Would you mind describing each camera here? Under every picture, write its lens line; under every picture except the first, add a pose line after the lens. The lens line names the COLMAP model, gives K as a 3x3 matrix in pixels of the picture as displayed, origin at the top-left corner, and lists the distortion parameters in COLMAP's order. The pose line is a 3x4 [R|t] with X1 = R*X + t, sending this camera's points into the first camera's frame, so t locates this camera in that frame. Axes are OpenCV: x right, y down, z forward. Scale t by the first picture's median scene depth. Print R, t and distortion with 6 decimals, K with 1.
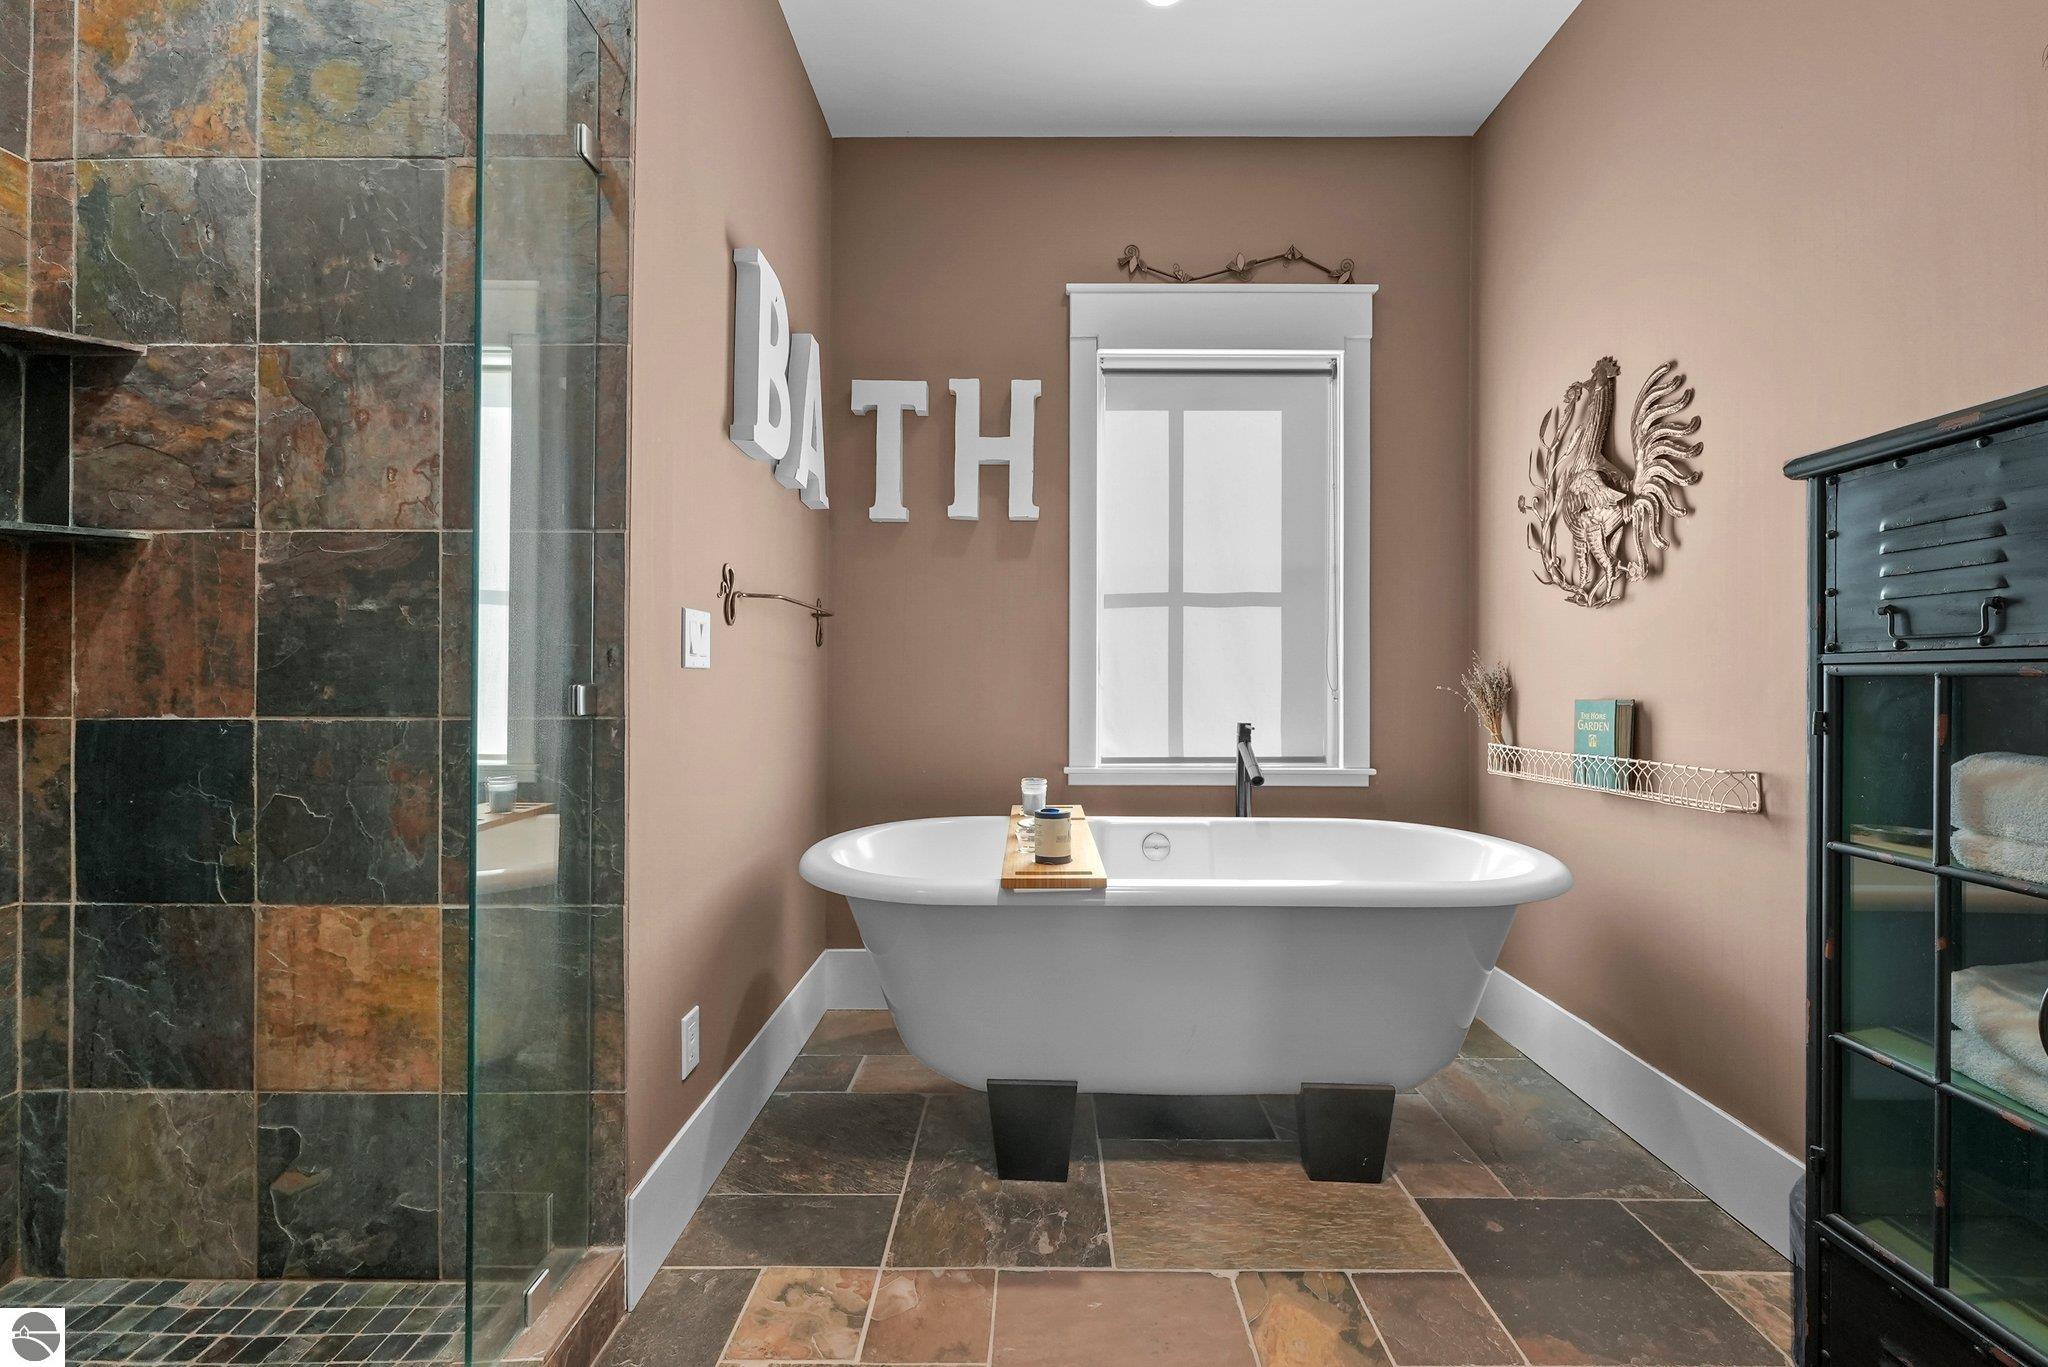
lens RADIAL K [[826.7, 0, 1033.0], [0, 826.7, 682.2], [0, 0, 1]] dist [-0.002787, -0.000036]
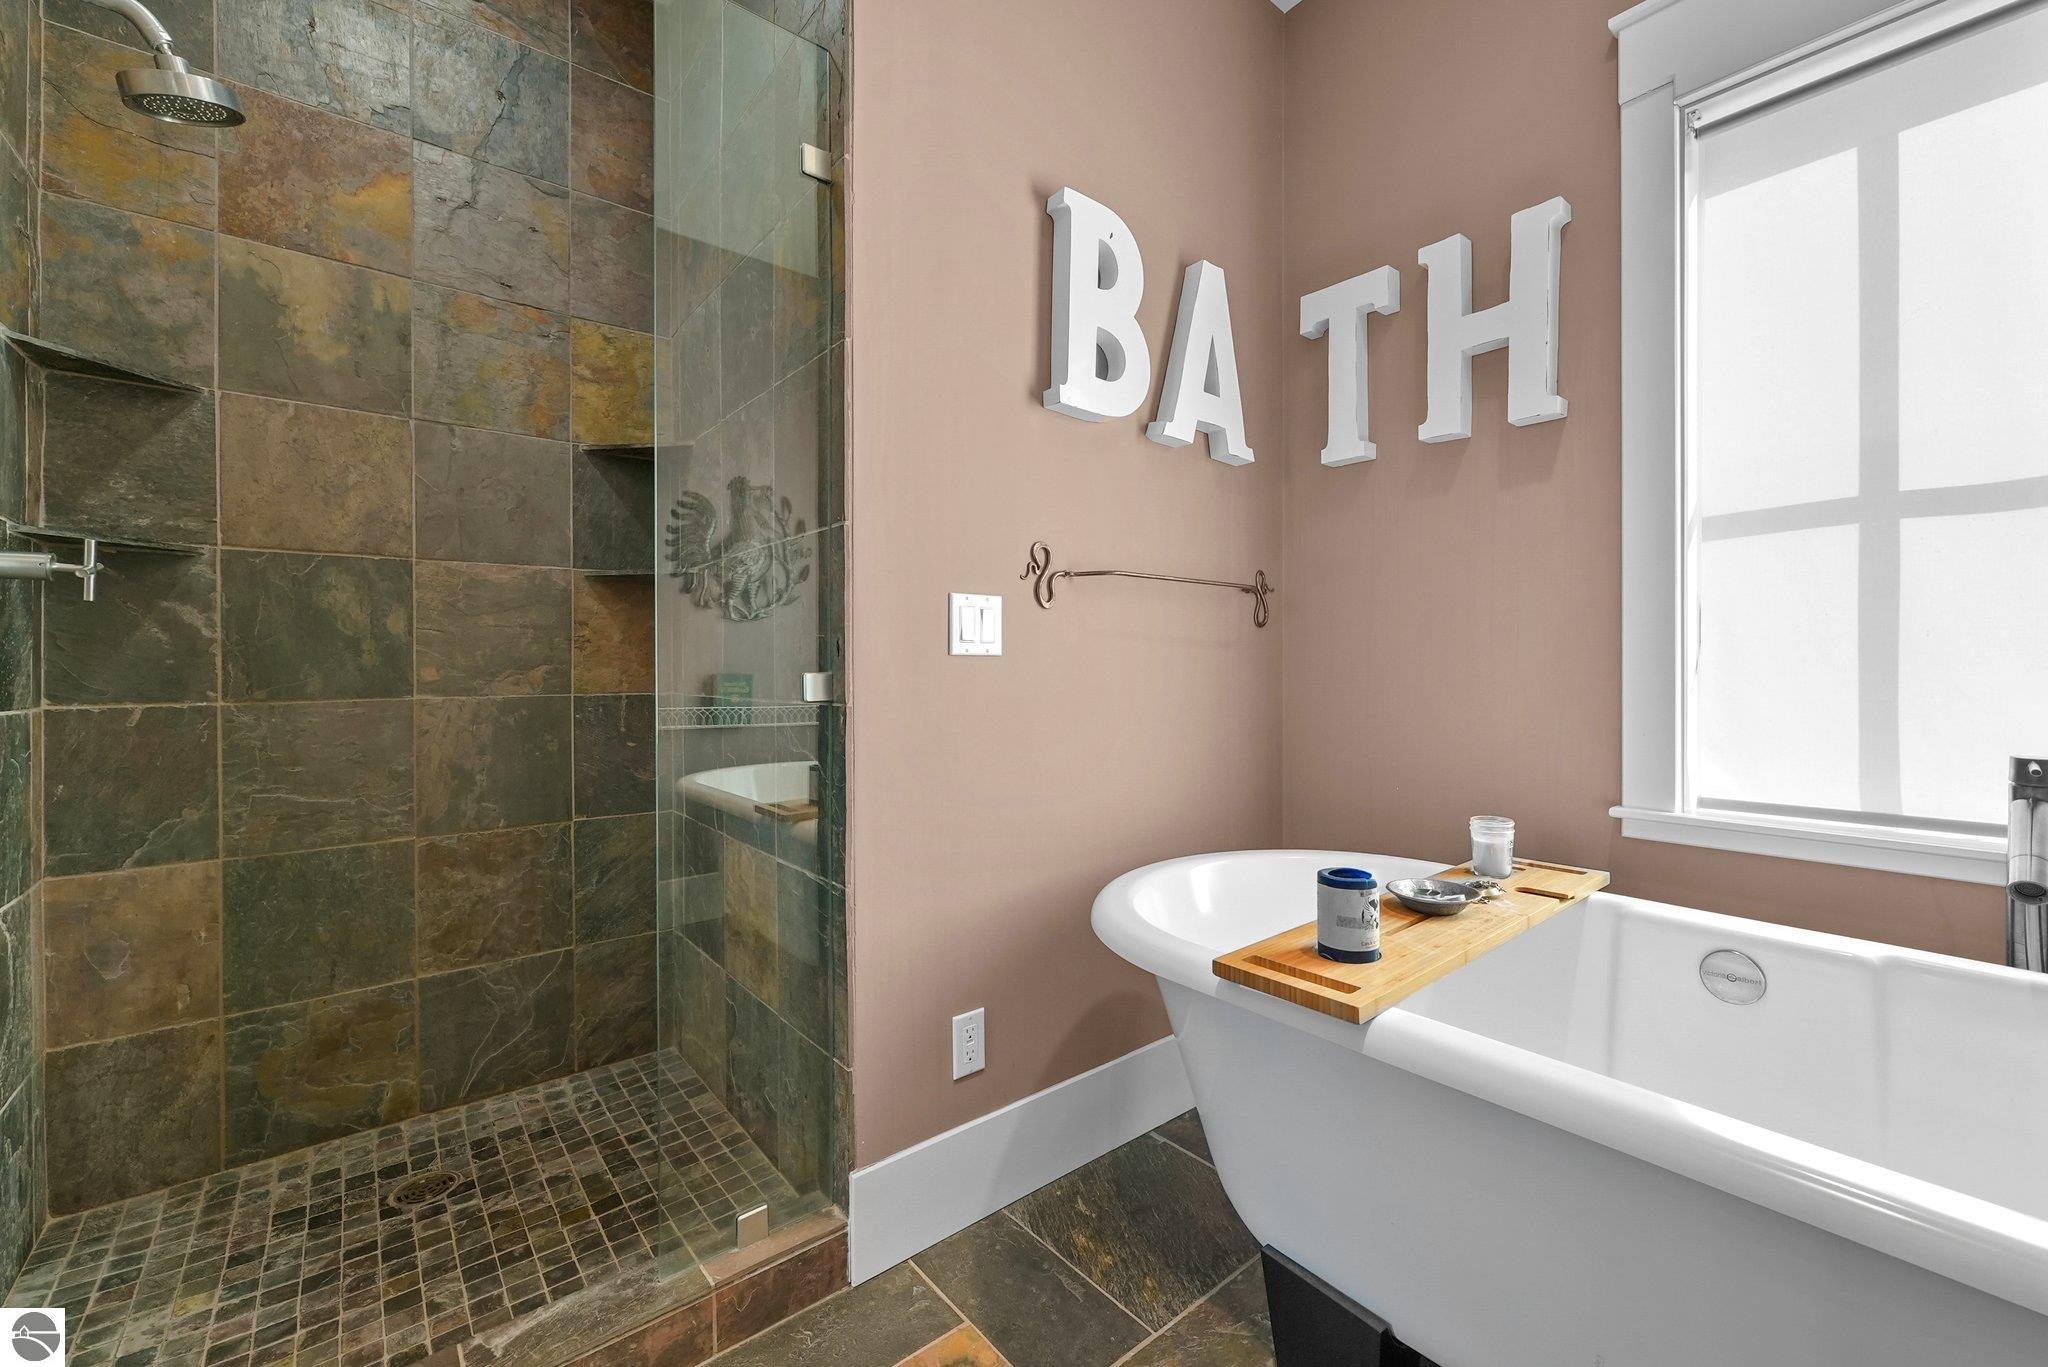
lens RADIAL K [[826.7, 0, 1026.6], [0, 826.7, 673.7], [0, 0, 1]] dist [-0.002787, -0.000036]
pose [[0.647089, 0.001961, -0.762412, 0.227054], [0.001236, 0.999993, 0.003621, 0.000767], [0.762414, -0.003285, 0.647081, 0.268649]]
